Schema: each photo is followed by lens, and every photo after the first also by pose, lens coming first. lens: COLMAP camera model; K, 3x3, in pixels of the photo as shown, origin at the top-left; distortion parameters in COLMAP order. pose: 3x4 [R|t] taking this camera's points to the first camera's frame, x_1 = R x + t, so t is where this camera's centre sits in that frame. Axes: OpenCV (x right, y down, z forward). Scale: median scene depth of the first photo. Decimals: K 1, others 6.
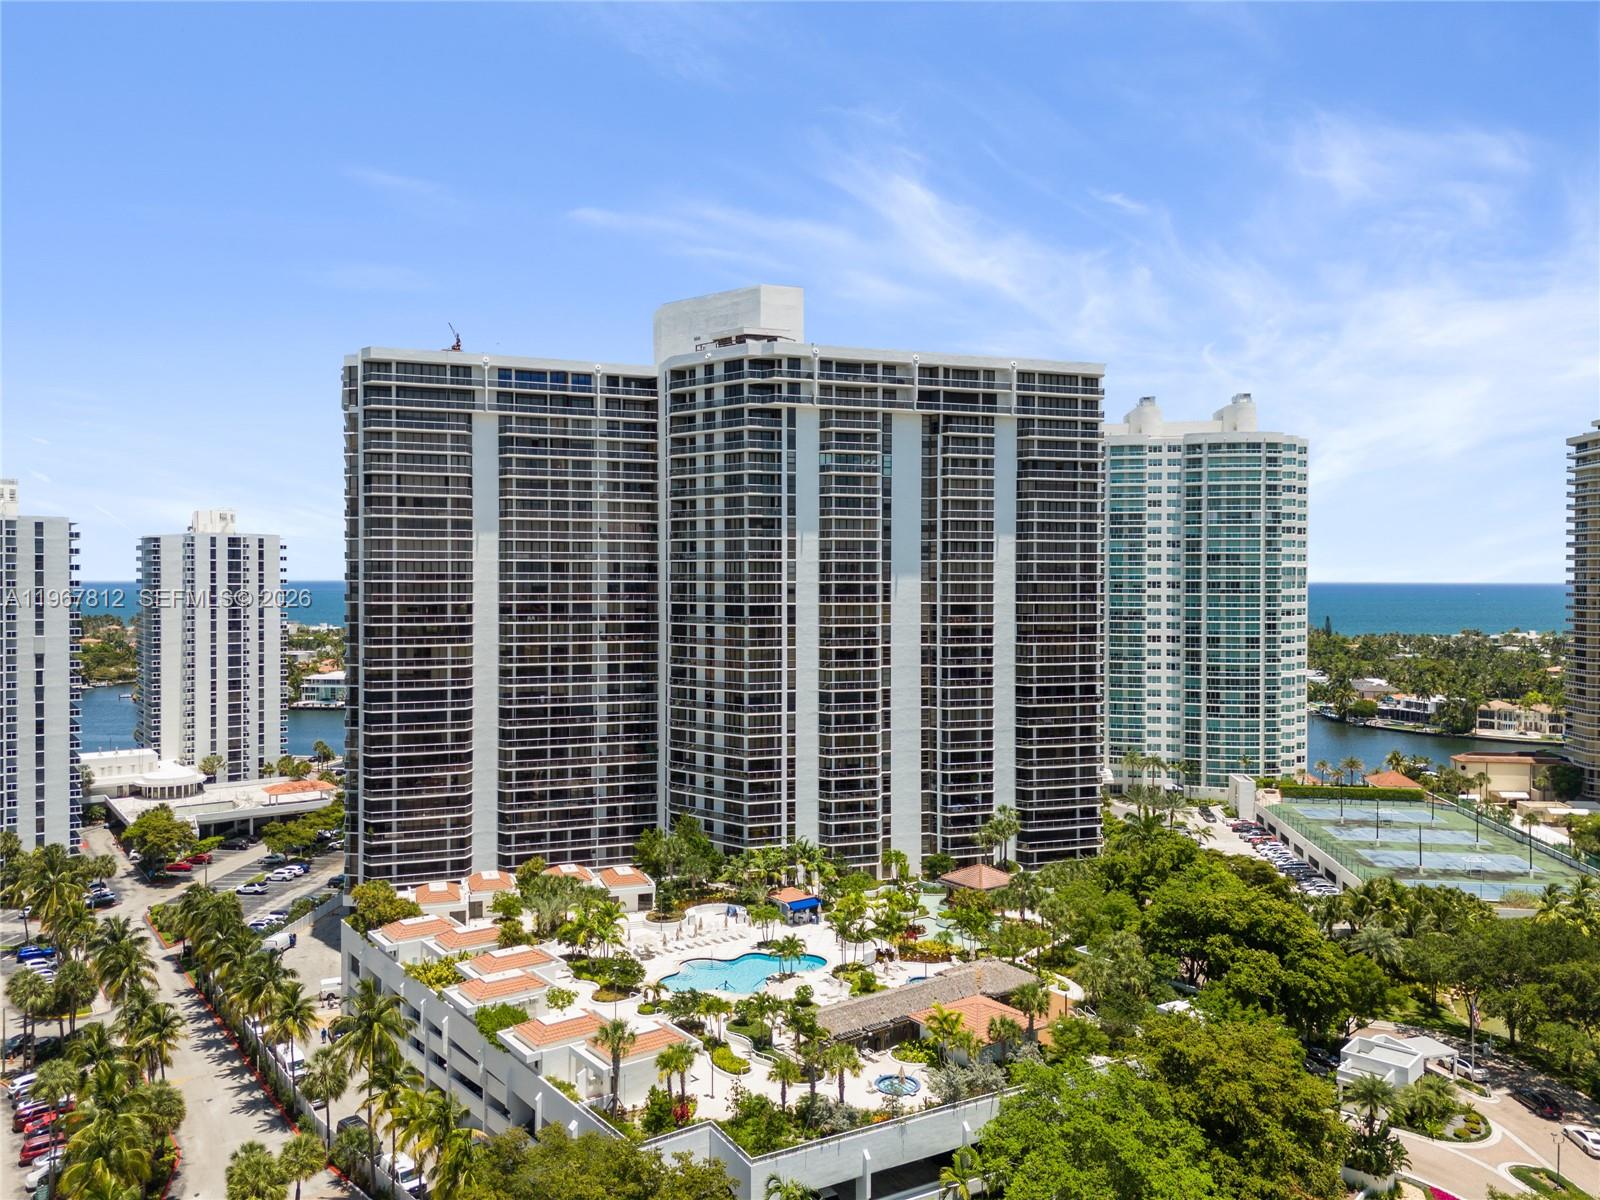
lens RADIAL K [[1202.5, 0, 836.2], [0, 1202.5, 573.1], [0, 0, 1]] dist [0.112052, -0.239621]
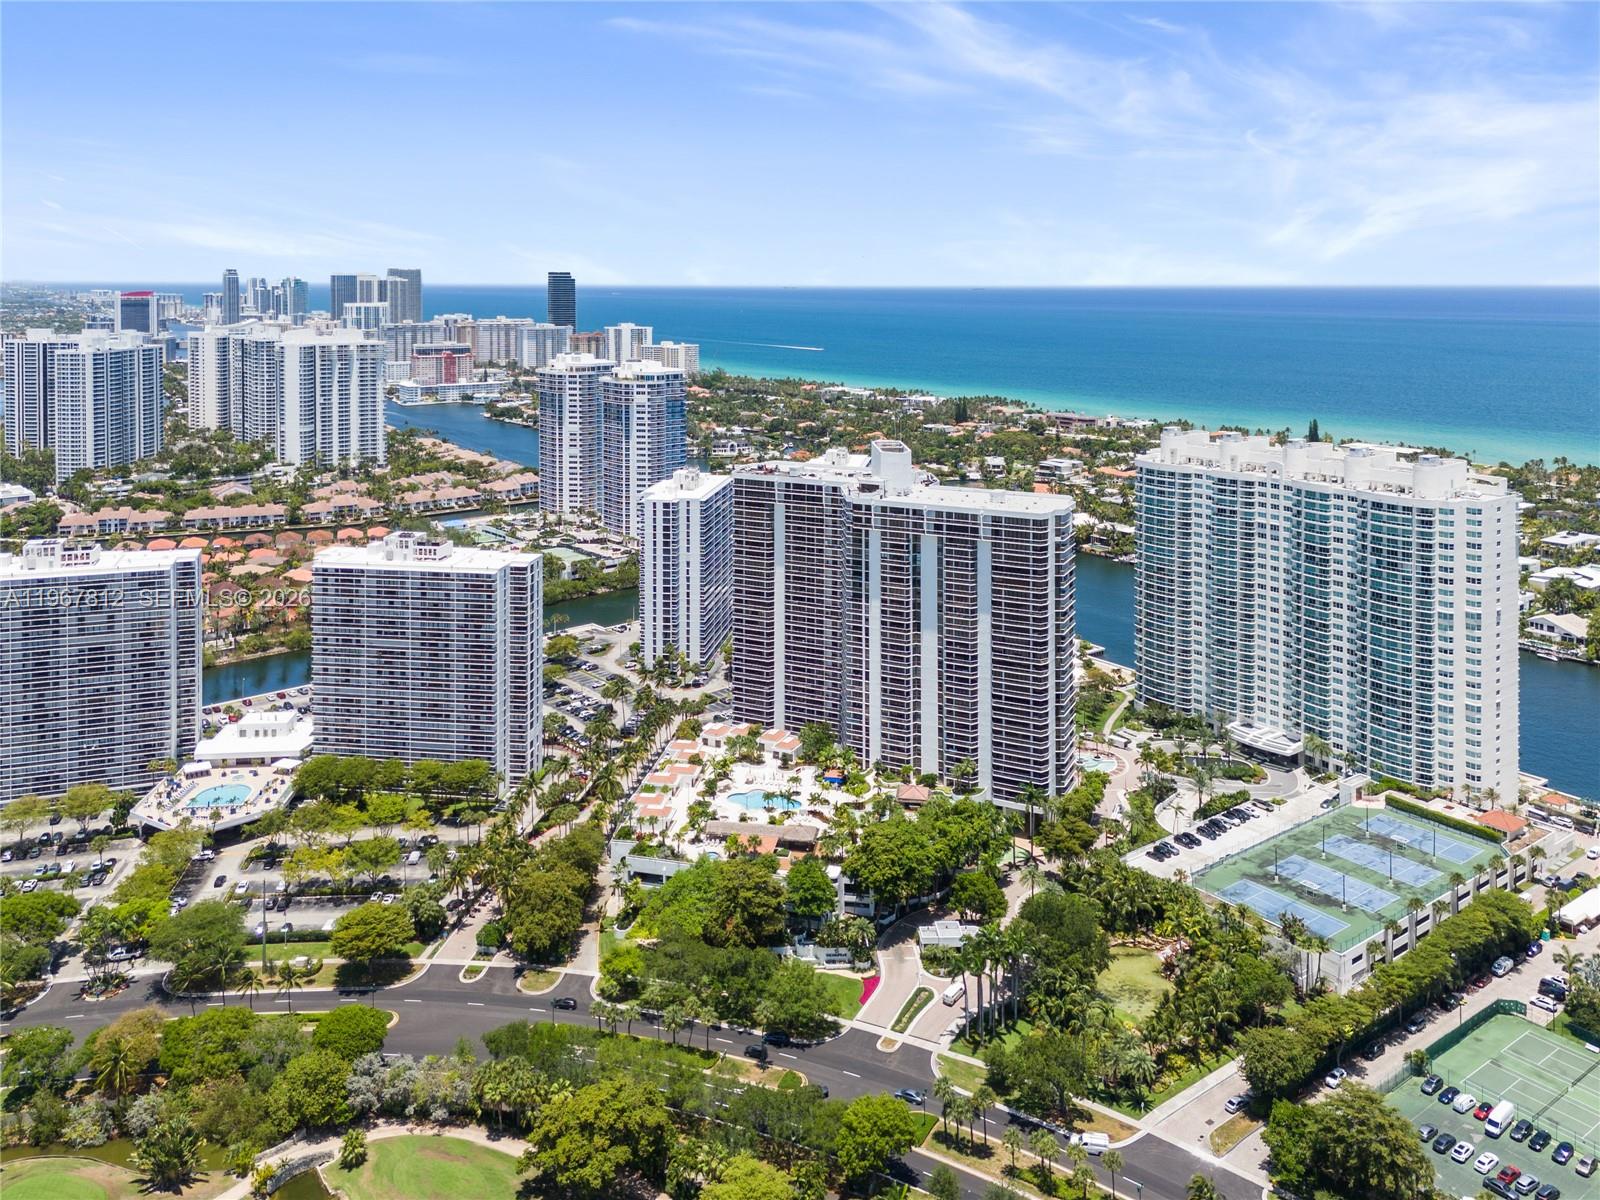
lens RADIAL K [[1326.7, 0, 801.4], [0, 1326.7, 294.3], [0, 0, 1]] dist [0.027660, -0.005965]
pose [[0.682360, 0.015305, -0.730856, 1.386491], [0.001661, 0.999746, 0.022487, -0.536625], [0.731015, -0.016558, 0.682161, -0.526739]]
